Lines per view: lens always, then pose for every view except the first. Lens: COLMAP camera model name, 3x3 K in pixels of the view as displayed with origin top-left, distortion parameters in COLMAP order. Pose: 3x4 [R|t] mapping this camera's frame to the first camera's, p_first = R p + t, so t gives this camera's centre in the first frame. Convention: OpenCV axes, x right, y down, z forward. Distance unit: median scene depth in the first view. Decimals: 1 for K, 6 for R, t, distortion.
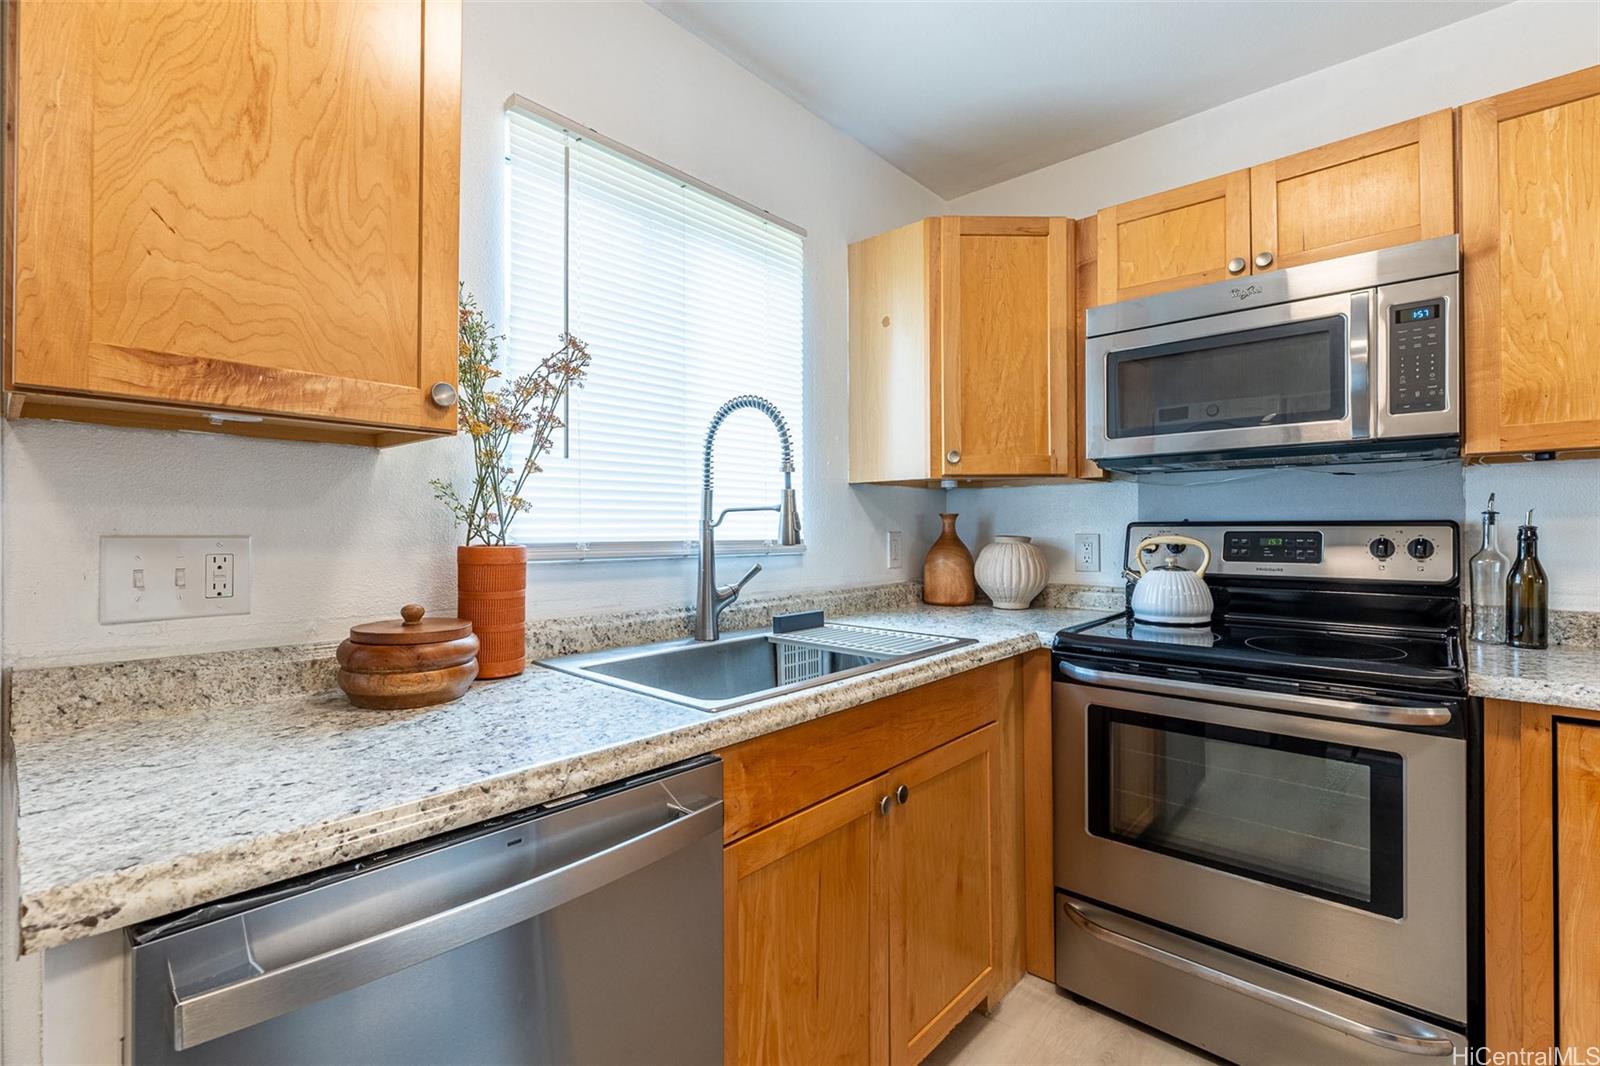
lens RADIAL K [[717.0, 0, 803.6], [0, 717.0, 528.7], [0, 0, 1]] dist [0.002290, 0.000216]
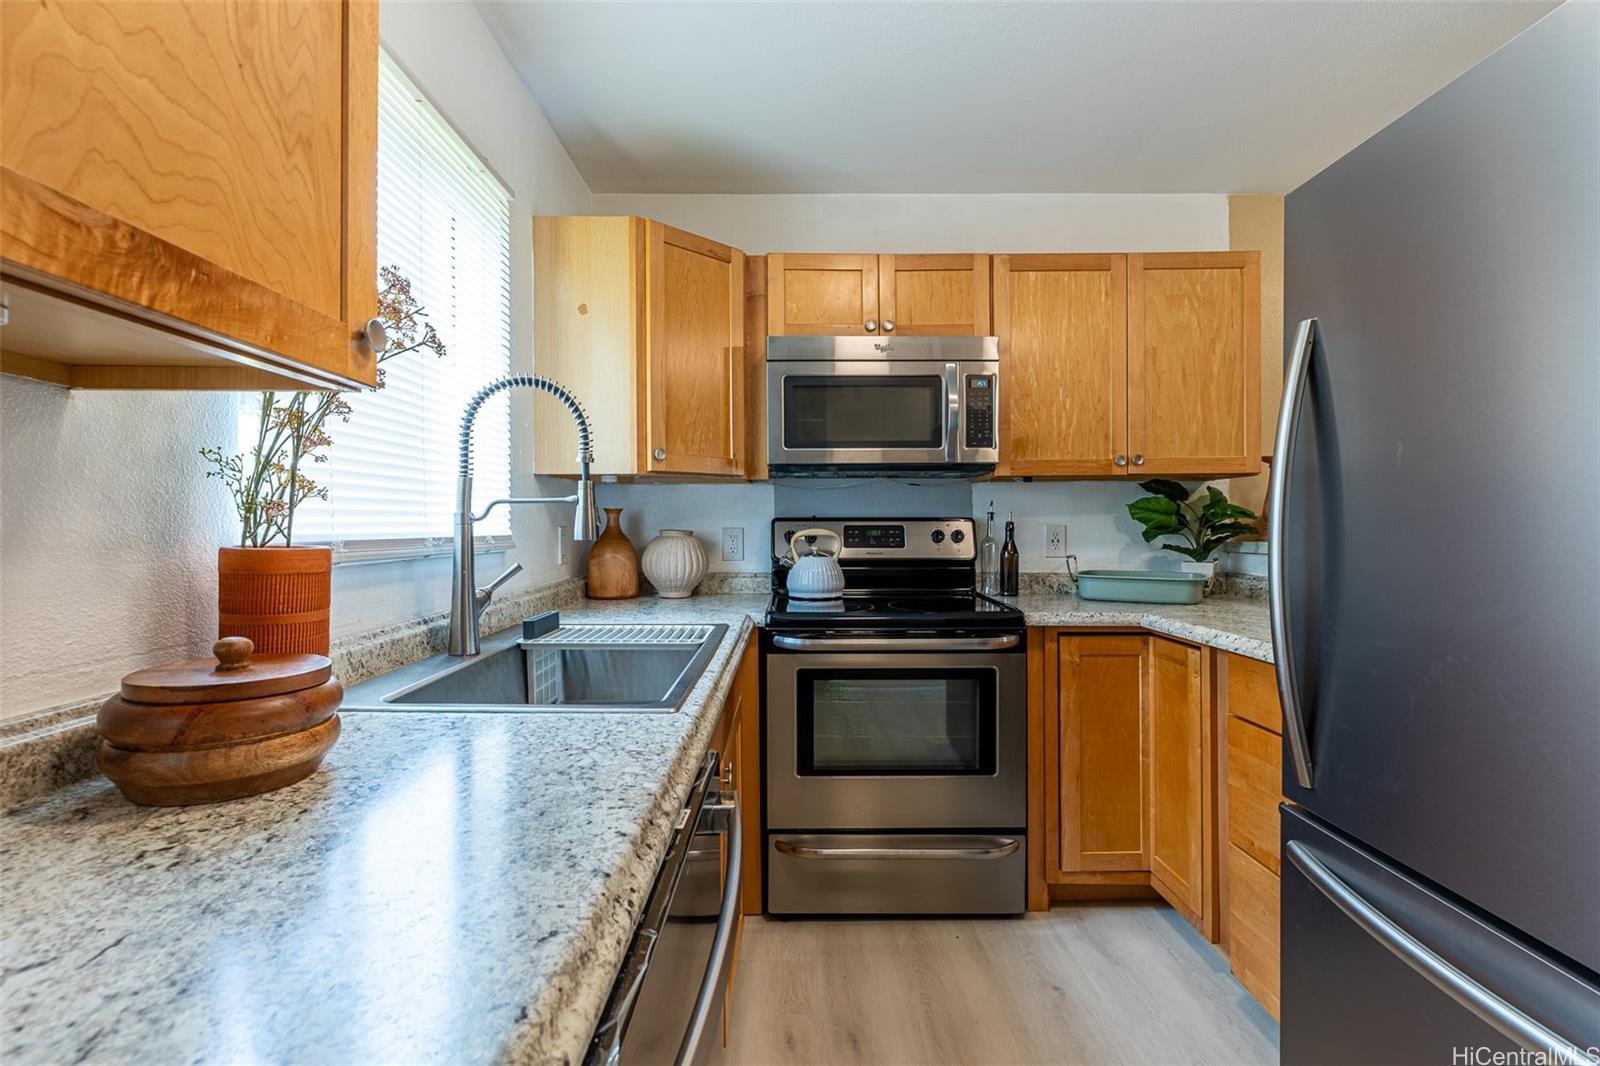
lens RADIAL K [[717.0, 0, 803.6], [0, 717.0, 528.7], [0, 0, 1]] dist [0.002290, 0.000216]
pose [[0.738459, -0.005009, 0.674280, -0.451530], [0.000366, 0.999975, 0.007028, 0.000971], [-0.674298, -0.004943, 0.738443, 0.118423]]
